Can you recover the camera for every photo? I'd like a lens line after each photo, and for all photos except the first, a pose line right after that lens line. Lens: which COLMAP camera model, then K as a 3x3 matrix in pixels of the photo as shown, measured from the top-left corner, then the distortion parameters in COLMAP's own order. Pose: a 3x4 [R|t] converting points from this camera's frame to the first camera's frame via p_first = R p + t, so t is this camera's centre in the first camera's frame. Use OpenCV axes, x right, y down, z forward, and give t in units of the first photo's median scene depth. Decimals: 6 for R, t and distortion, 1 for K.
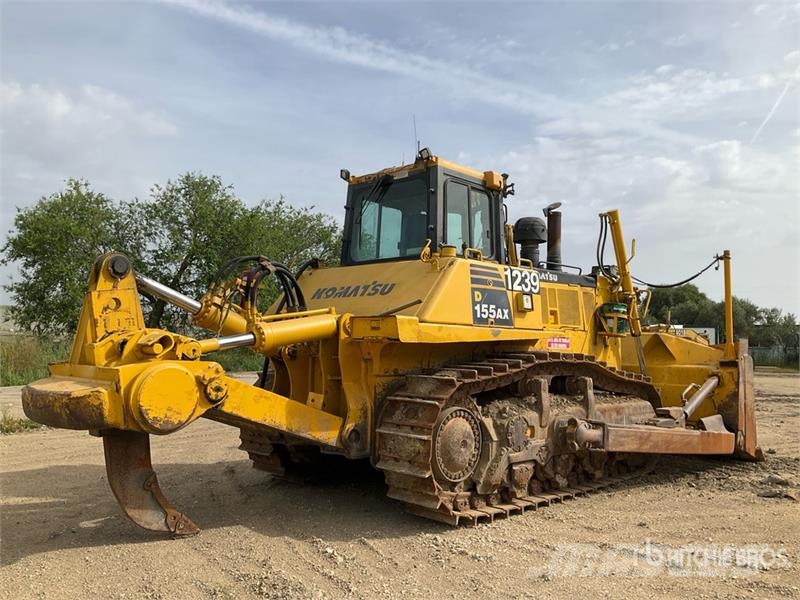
lens RADIAL K [[650.6, 0, 394.8], [0, 650.6, 303.3], [0, 0, 1]] dist [0.096789, -0.195220]
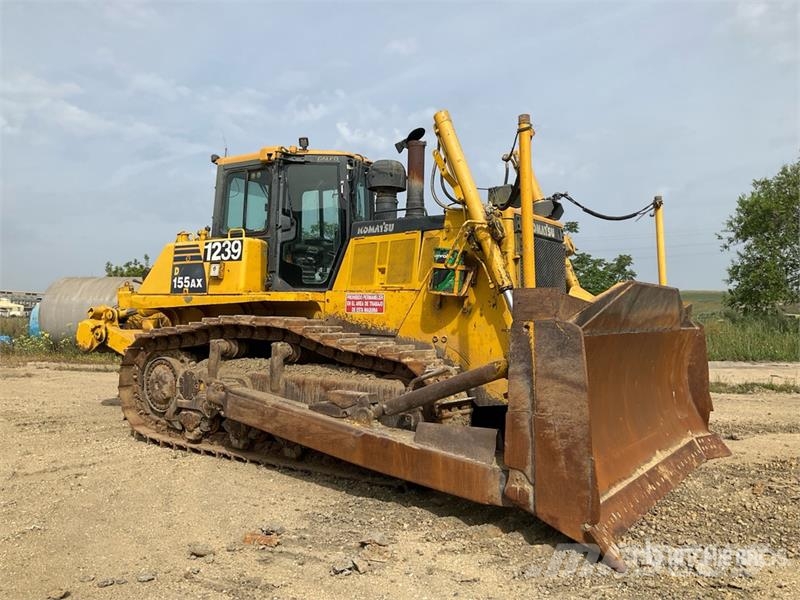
lens RADIAL K [[650.6, 0, 394.8], [0, 650.6, 303.3], [0, 0, 1]] dist [0.096789, -0.195220]
pose [[0.185027, -0.036210, -0.982066, 1.374686], [0.054059, 0.998183, -0.026619, 0.102162], [0.981245, -0.048165, 0.186648, 1.118902]]
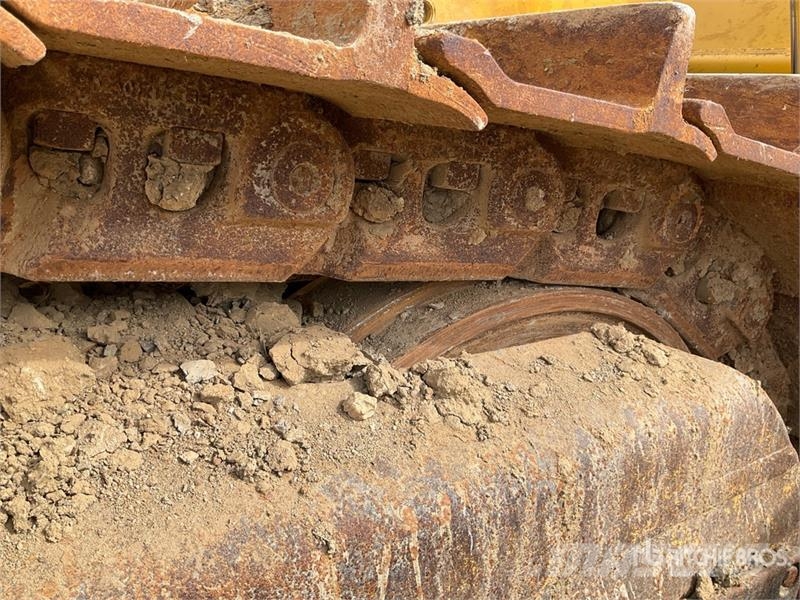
lens RADIAL K [[650.6, 0, 394.8], [0, 650.6, 303.3], [0, 0, 1]] dist [0.096789, -0.195220]
pose [[0.973396, 0.097671, -0.207271, 0.463340], [-0.016175, 0.931632, 0.363044, 0.142343], [0.228559, -0.350033, 0.908426, 1.182650]]
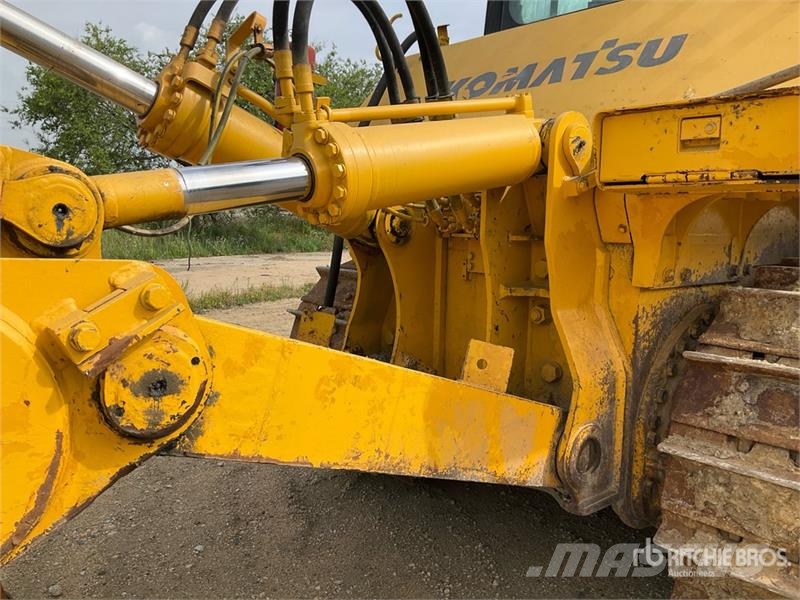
lens RADIAL K [[690.9, 0, 402.7], [0, 690.9, 317.7], [0, 0, 1]] dist [0.076303, -0.180308]
pose [[0.997056, 0.008911, -0.076153, -0.121760], [0.006397, 0.980093, 0.198437, 0.045012], [0.076405, -0.198340, 0.977151, 0.559947]]
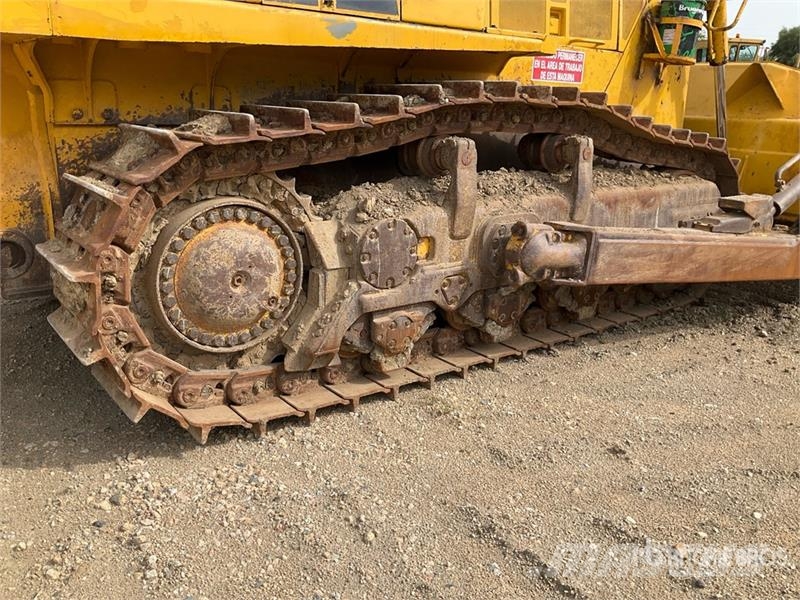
lens RADIAL K [[650.6, 0, 394.8], [0, 650.6, 303.3], [0, 0, 1]] dist [0.096789, -0.195220]
pose [[0.990716, 0.049593, -0.126580, 0.247888], [-0.001458, 0.934909, 0.354884, 0.059613], [0.135941, -0.351405, 0.926302, 0.521388]]
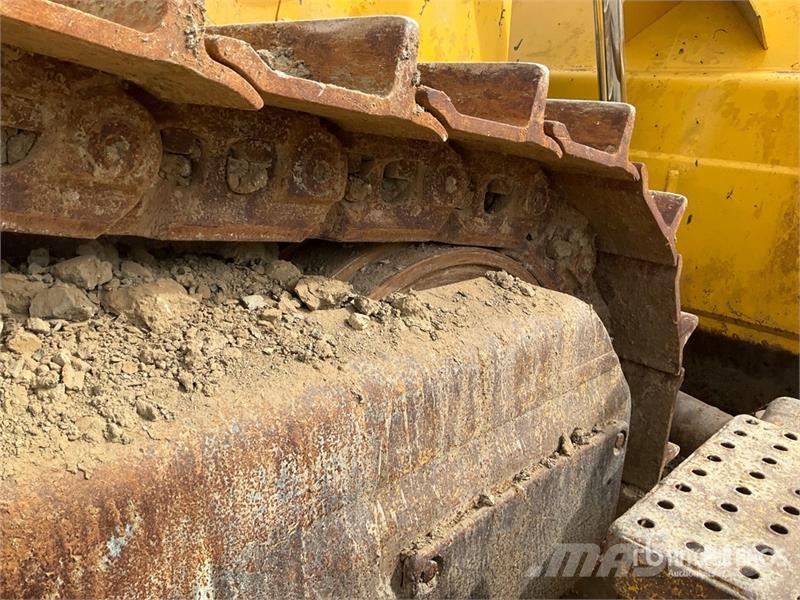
lens RADIAL K [[650.6, 0, 394.8], [0, 650.6, 303.3], [0, 0, 1]] dist [0.096789, -0.195220]
pose [[0.998923, 0.040600, 0.022461, 0.447538], [-0.045956, 0.932440, 0.358390, 0.136114], [-0.006393, -0.359036, 0.933302, 1.137127]]
